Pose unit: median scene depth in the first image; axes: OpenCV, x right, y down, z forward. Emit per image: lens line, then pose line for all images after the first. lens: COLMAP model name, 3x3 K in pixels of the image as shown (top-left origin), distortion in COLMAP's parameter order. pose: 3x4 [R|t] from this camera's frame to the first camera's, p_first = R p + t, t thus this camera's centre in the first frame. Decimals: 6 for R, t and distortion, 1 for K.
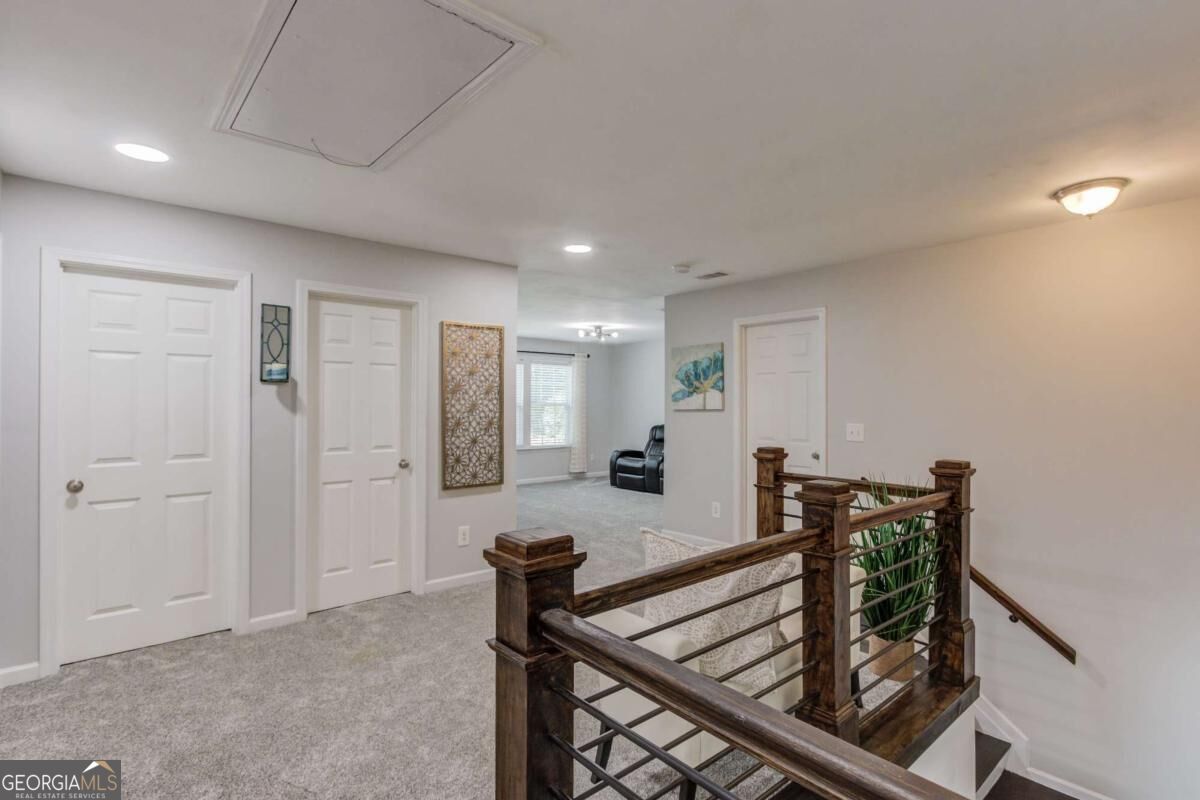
lens RADIAL K [[587.1, 0, 602.6], [0, 587.1, 401.9], [0, 0, 1]] dist [-0.010209, 0.009958]
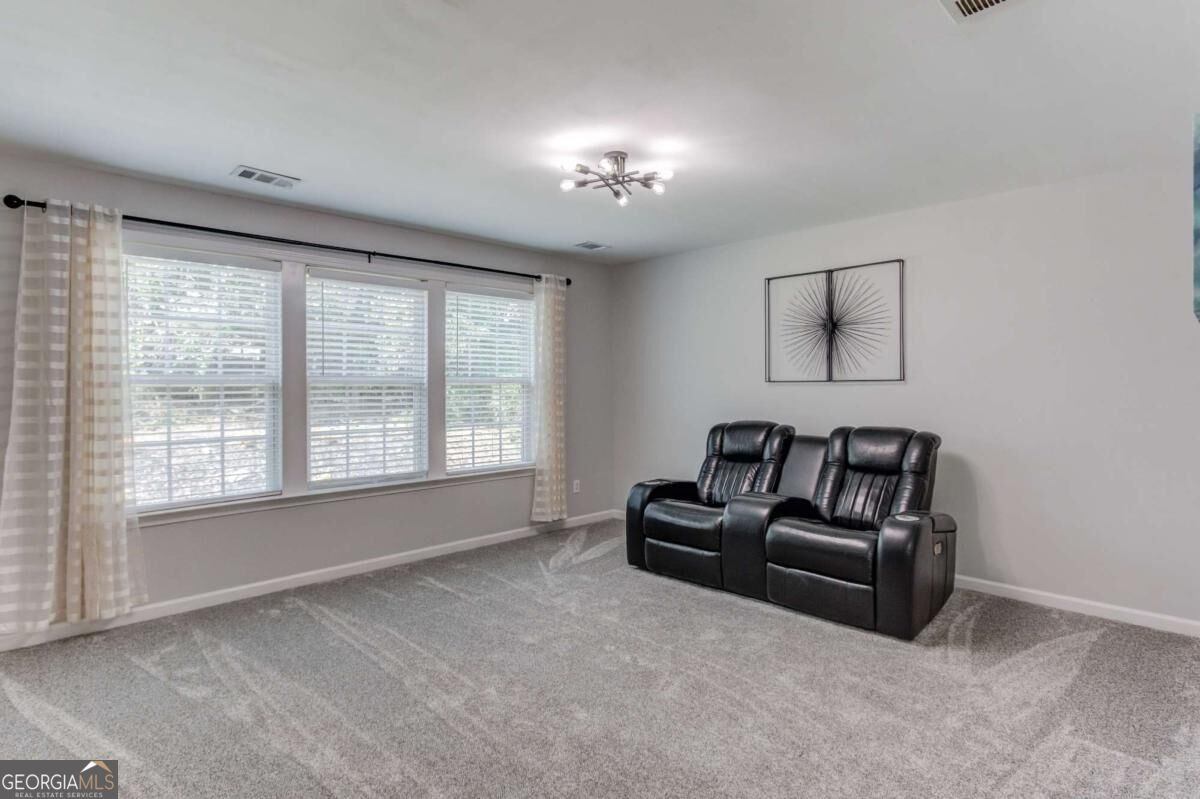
lens RADIAL K [[587.1, 0, 602.0], [0, 587.1, 397.3], [0, 0, 1]] dist [-0.010209, 0.009958]
pose [[0.996796, -0.004610, 0.079852, -0.038959], [0.002692, 0.999706, 0.024116, 0.007197], [-0.079940, -0.023824, 0.996515, 0.547605]]
